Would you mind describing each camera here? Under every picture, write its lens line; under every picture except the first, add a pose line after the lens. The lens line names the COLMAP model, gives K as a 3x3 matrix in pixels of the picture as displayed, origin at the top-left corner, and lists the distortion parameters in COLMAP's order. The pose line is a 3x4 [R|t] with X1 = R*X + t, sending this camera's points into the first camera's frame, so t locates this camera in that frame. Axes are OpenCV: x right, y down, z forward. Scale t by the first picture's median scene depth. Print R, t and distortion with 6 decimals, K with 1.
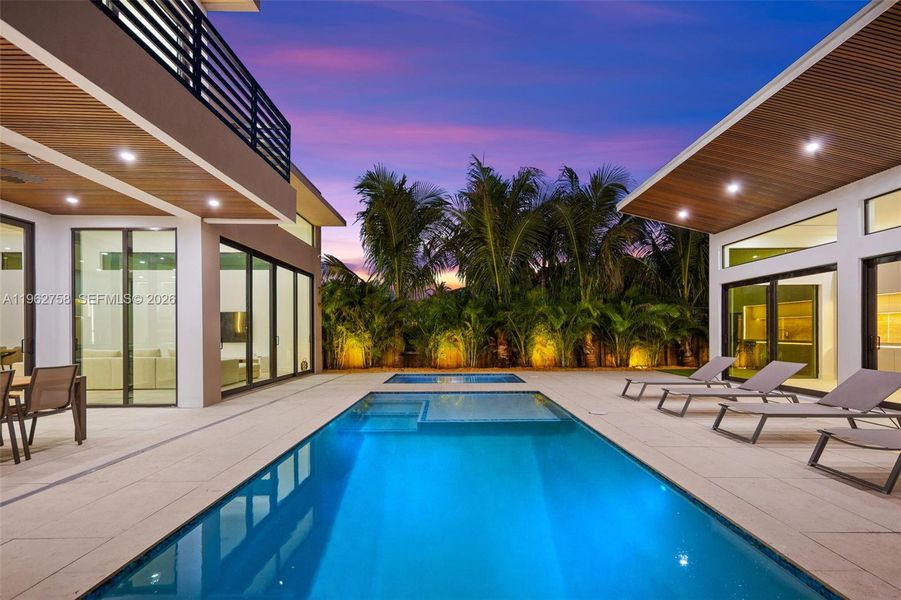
lens RADIAL K [[393.8, 0, 467.4], [0, 393.8, 335.9], [0, 0, 1]] dist [0.003045, -0.000683]
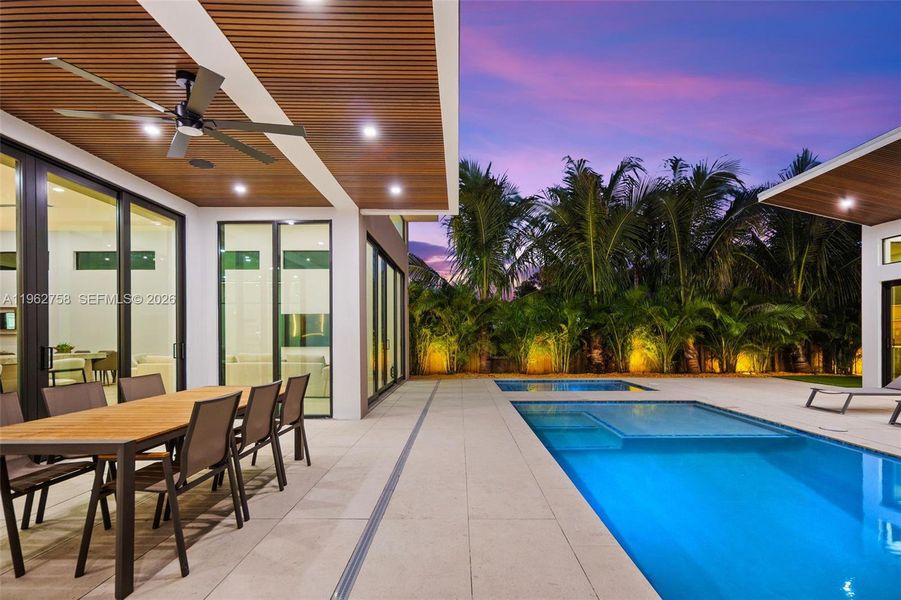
lens RADIAL K [[393.8, 0, 428.0], [0, 393.8, 341.8], [0, 0, 1]] dist [0.003045, -0.000683]
pose [[0.999700, -0.000134, -0.024492, -0.293468], [0.000320, 0.999971, 0.007599, -0.001350], [0.024490, -0.007604, 0.999671, 0.059265]]
